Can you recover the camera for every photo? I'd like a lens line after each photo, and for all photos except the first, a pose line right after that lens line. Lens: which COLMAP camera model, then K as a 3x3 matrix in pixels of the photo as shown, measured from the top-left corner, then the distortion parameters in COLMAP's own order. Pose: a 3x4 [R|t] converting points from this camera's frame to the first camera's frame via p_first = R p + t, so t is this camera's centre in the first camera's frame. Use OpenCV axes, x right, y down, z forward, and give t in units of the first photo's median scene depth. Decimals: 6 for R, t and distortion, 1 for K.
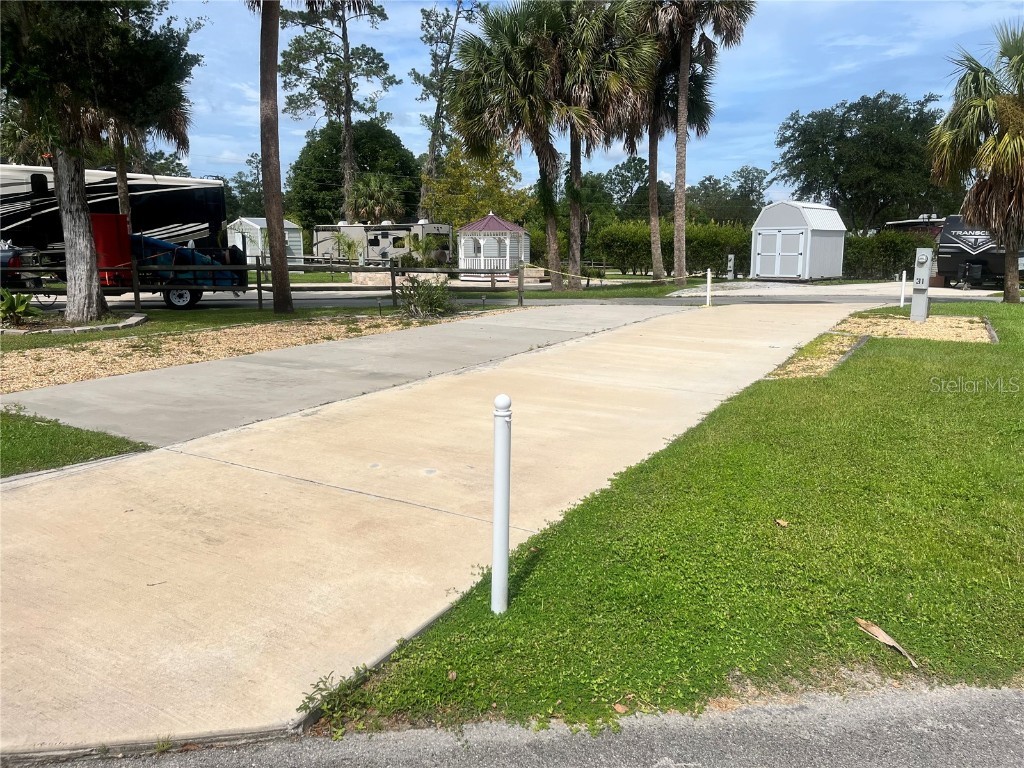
lens RADIAL K [[780.3, 0, 509.8], [0, 780.3, 377.3], [0, 0, 1]] dist [0.075627, -0.097685]
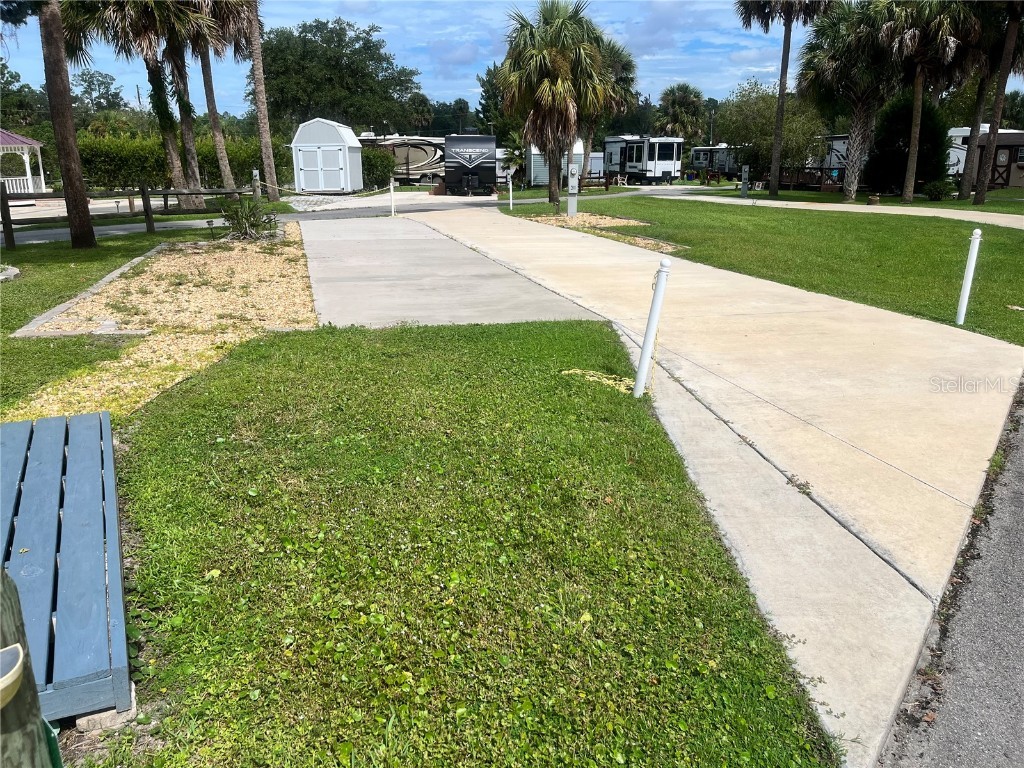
lens RADIAL K [[780.3, 0, 514.4], [0, 780.3, 373.1], [0, 0, 1]] dist [0.075627, -0.097685]
pose [[0.720887, -0.191532, 0.666061, -0.248097], [0.124701, 0.981216, 0.147192, -0.006892], [-0.681742, -0.023050, 0.731230, 0.017403]]
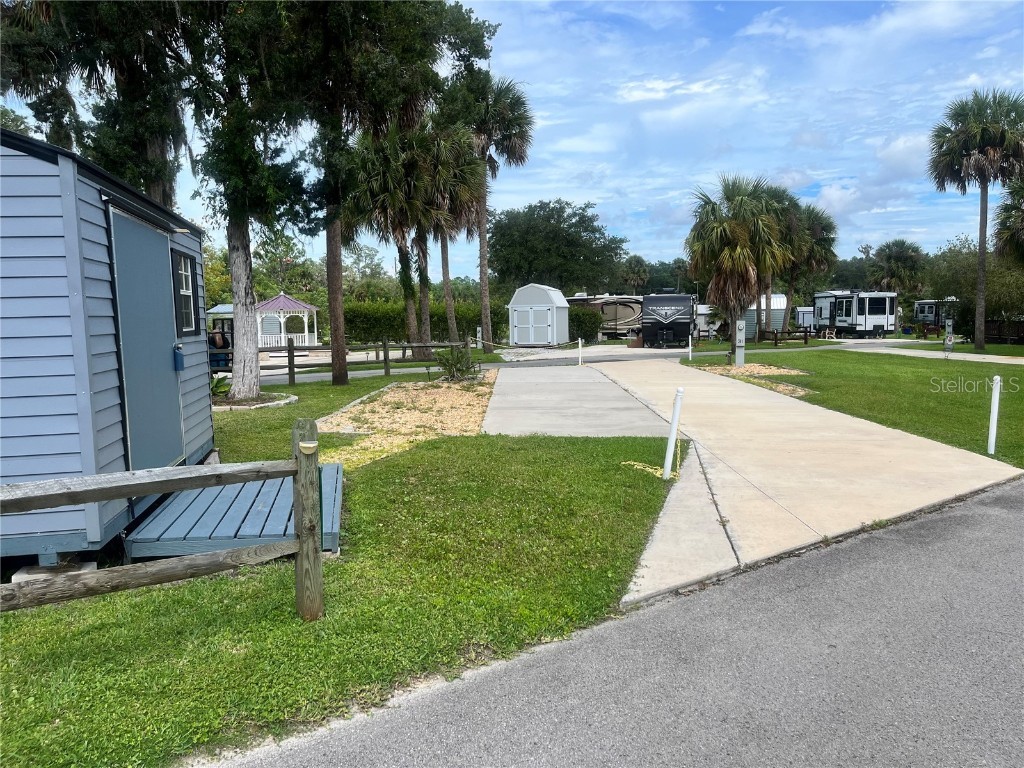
lens RADIAL K [[780.3, 0, 515.6], [0, 780.3, 383.2], [0, 0, 1]] dist [0.075627, -0.097685]
pose [[0.881010, -0.057769, 0.469557, -0.272556], [0.097004, 0.993487, -0.059777, 0.005016], [-0.463046, 0.098213, 0.880876, -0.069893]]
